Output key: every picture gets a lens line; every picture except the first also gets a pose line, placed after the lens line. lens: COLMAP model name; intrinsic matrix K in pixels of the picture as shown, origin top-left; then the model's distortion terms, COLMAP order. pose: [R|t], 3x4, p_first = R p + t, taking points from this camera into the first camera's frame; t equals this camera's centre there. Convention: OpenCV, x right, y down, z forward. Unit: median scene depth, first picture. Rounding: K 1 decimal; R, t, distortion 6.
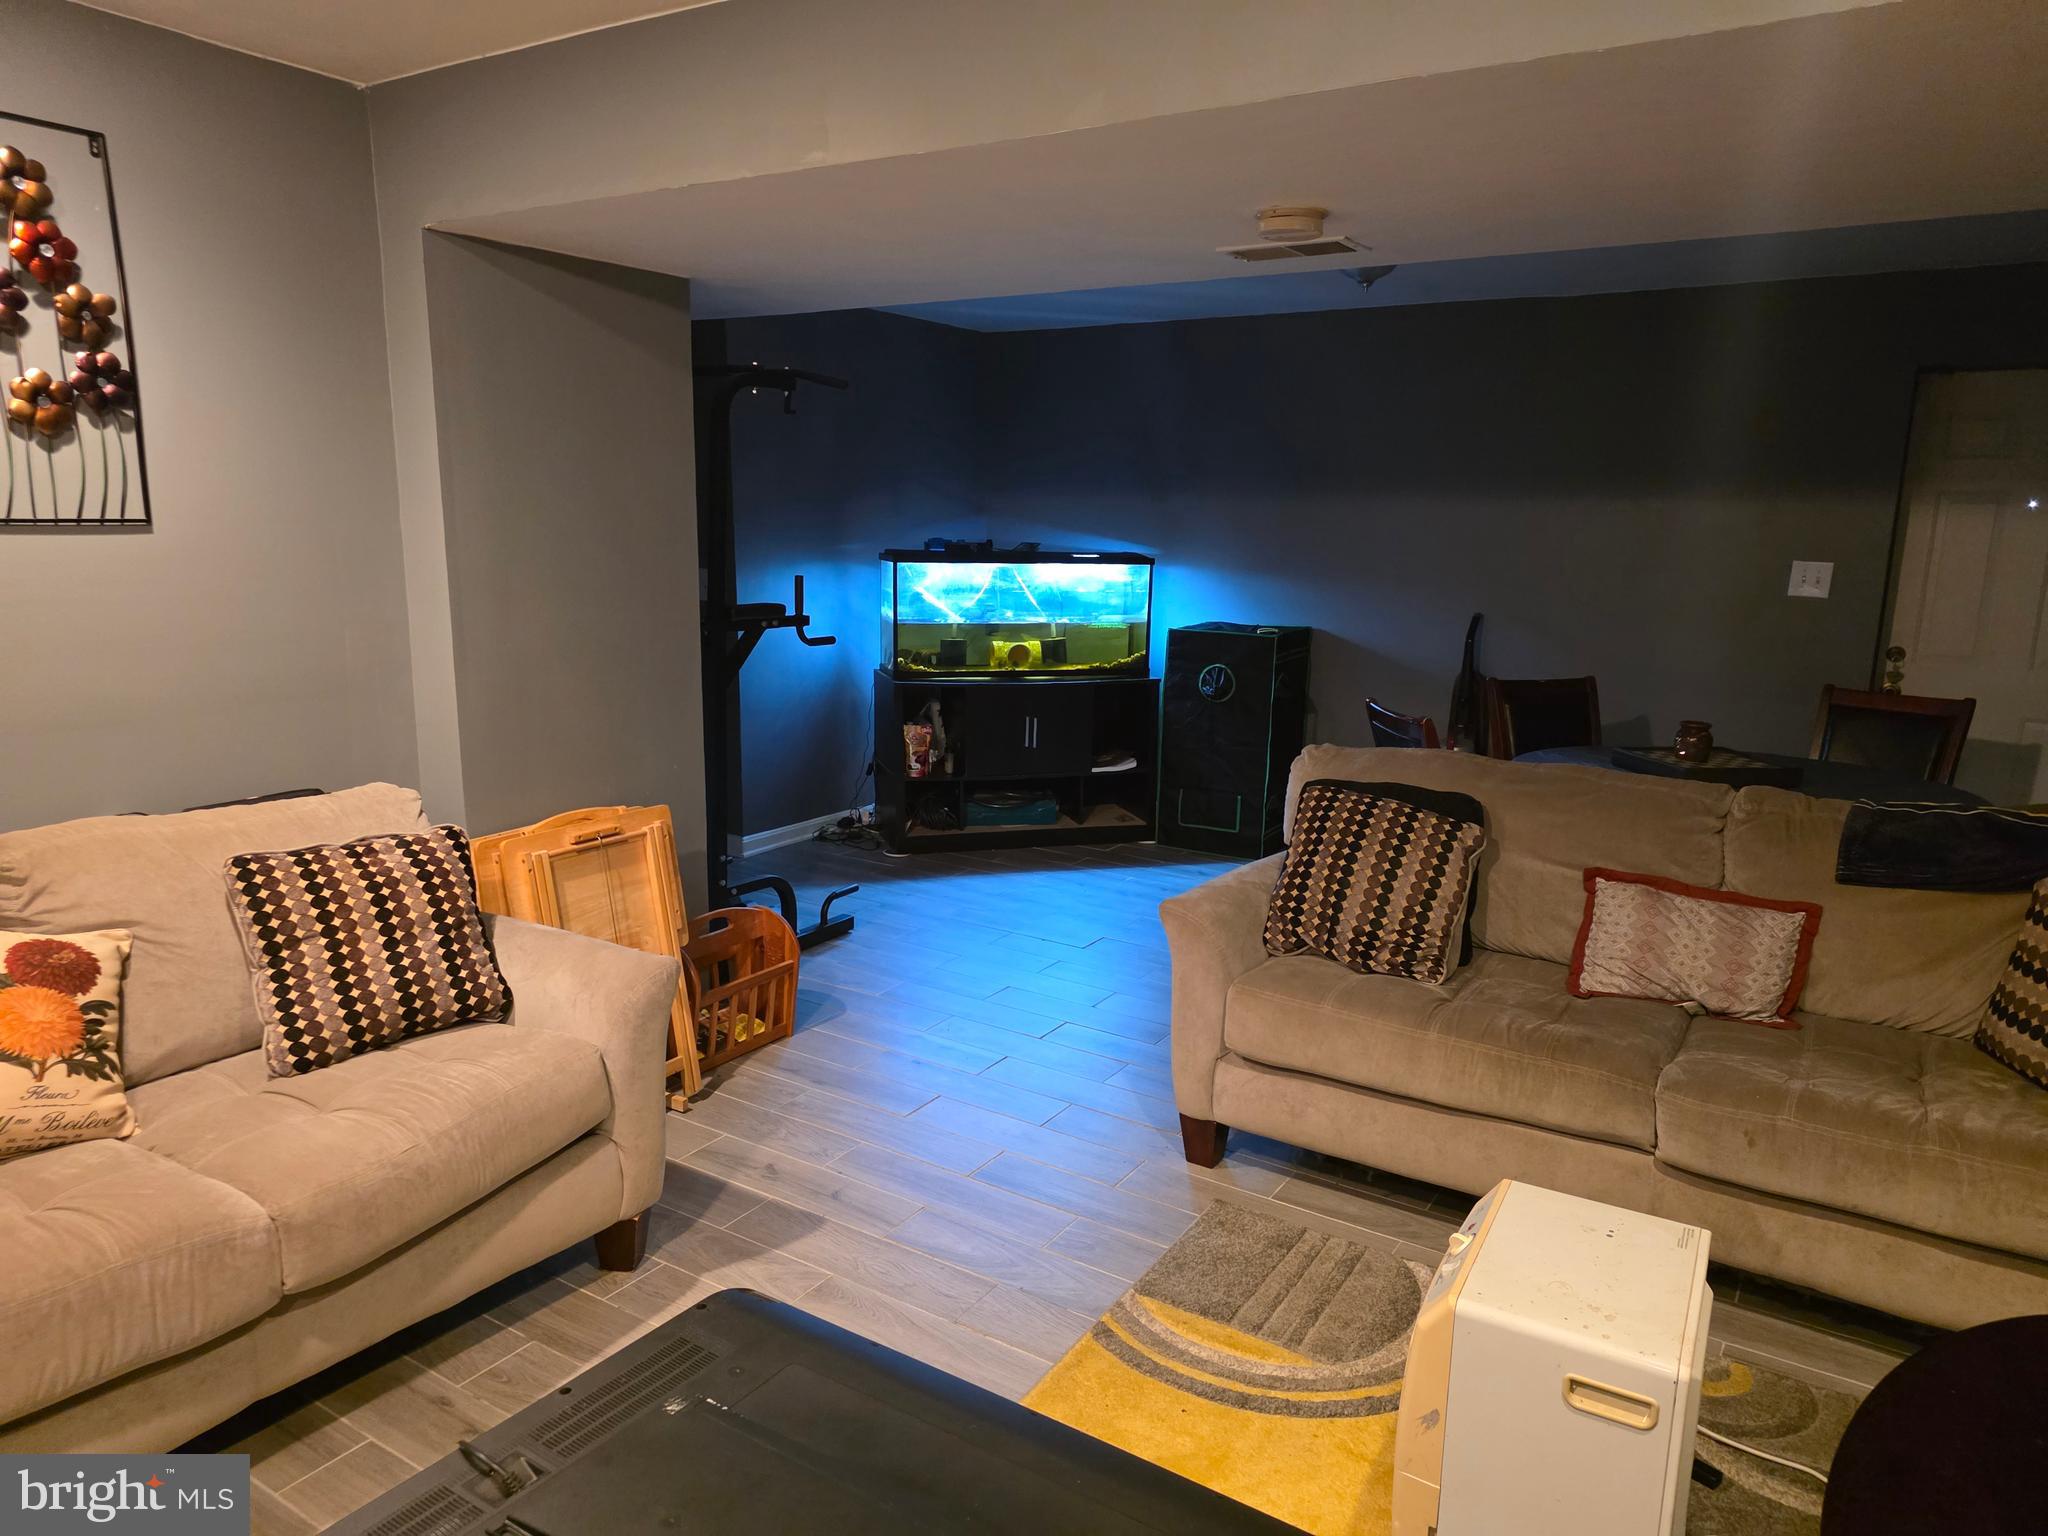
lens RADIAL K [[1341.2, 0, 1017.6], [0, 1341.2, 781.7], [0, 0, 1]] dist [0.060572, -0.043811]
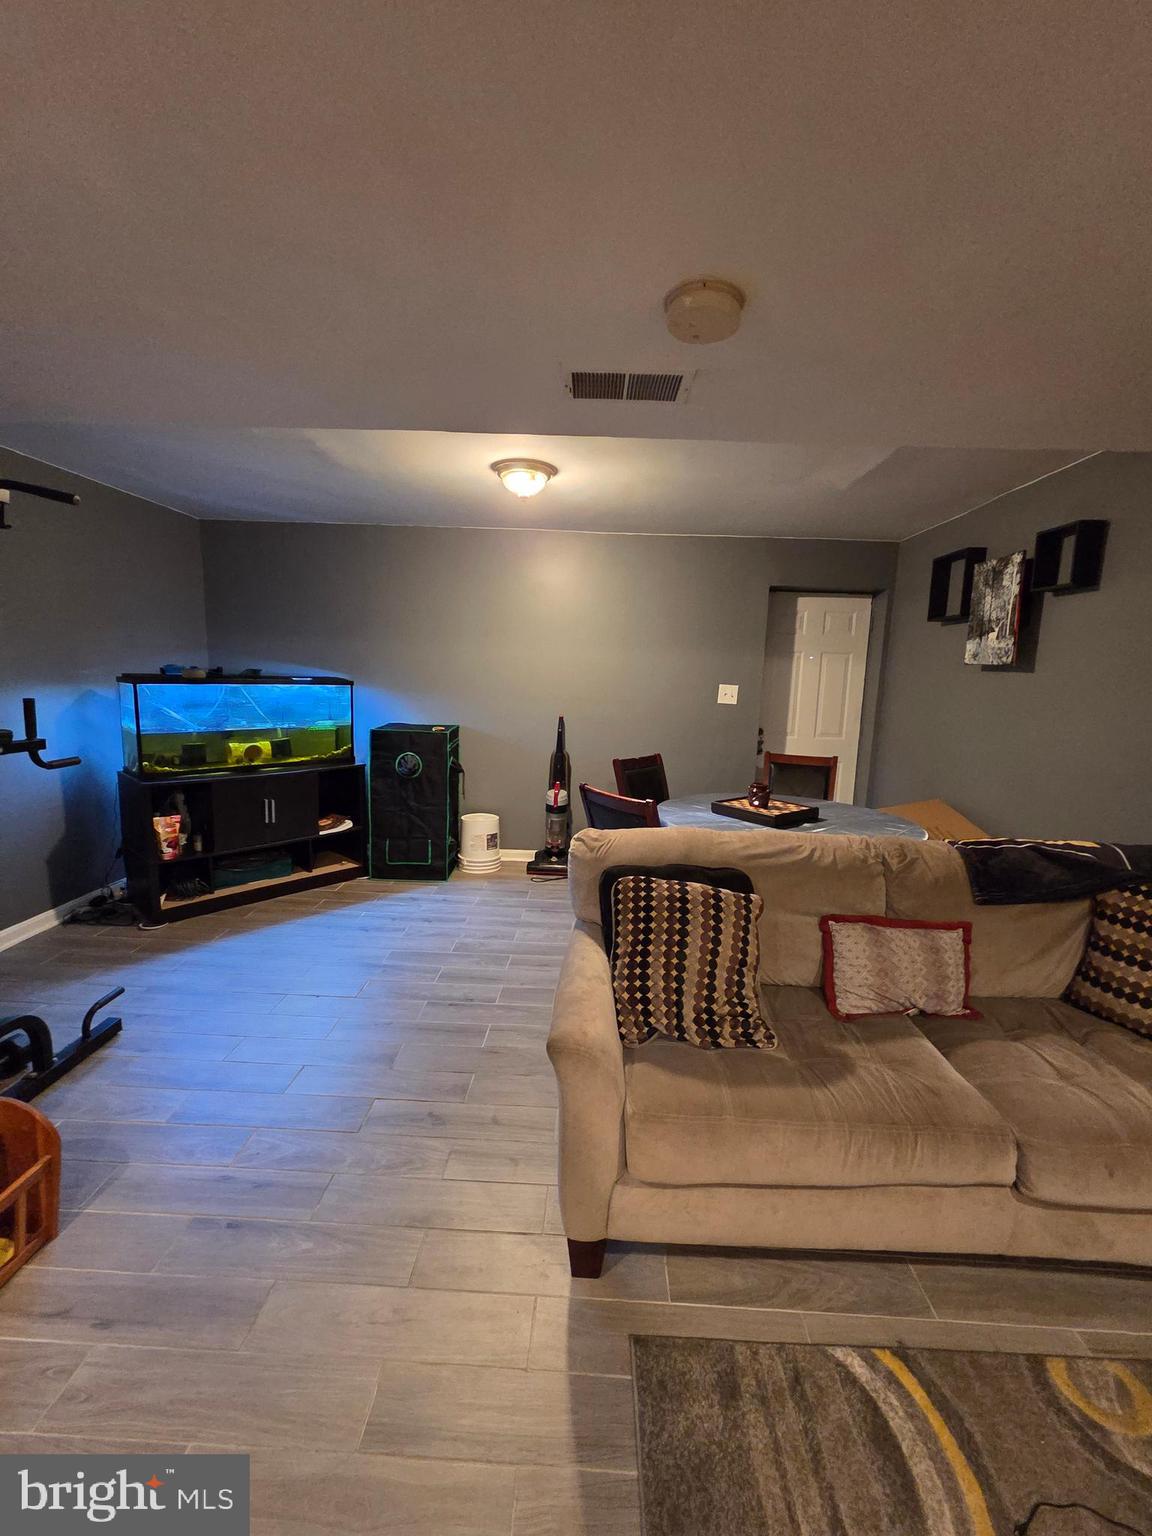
lens RADIAL K [[624.4, 0, 580.8], [0, 624.4, 761.7], [0, 0, 1]] dist [0.002656, 0.000999]
pose [[0.849541, -0.066298, 0.523340, -0.057445], [0.085368, 0.996273, -0.012369, -0.061715], [-0.520569, 0.055184, 0.852034, 0.370557]]
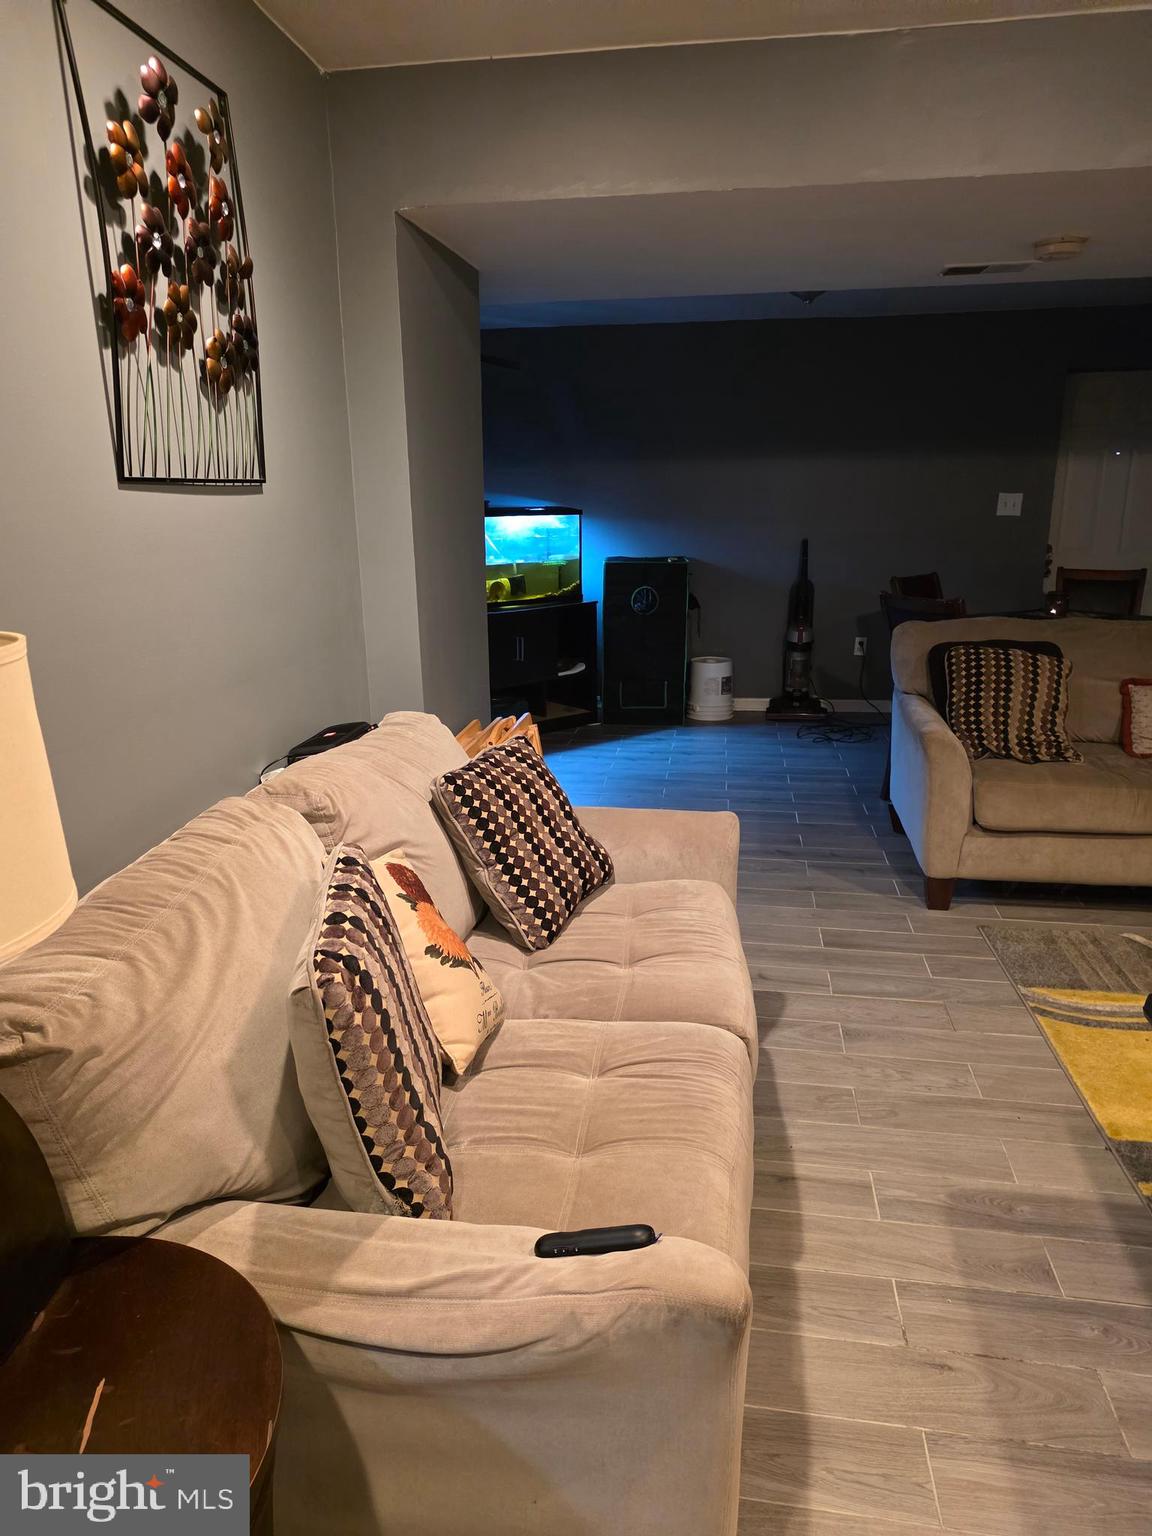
lens RADIAL K [[1005.9, 0, 562.7], [0, 1005.9, 765.3], [0, 0, 1]] dist [0.060572, -0.043811]
pose [[0.907345, -0.137845, 0.397144, -0.418983], [0.110386, 0.989685, 0.091315, -0.011786], [-0.405634, -0.039015, 0.913202, 0.103526]]
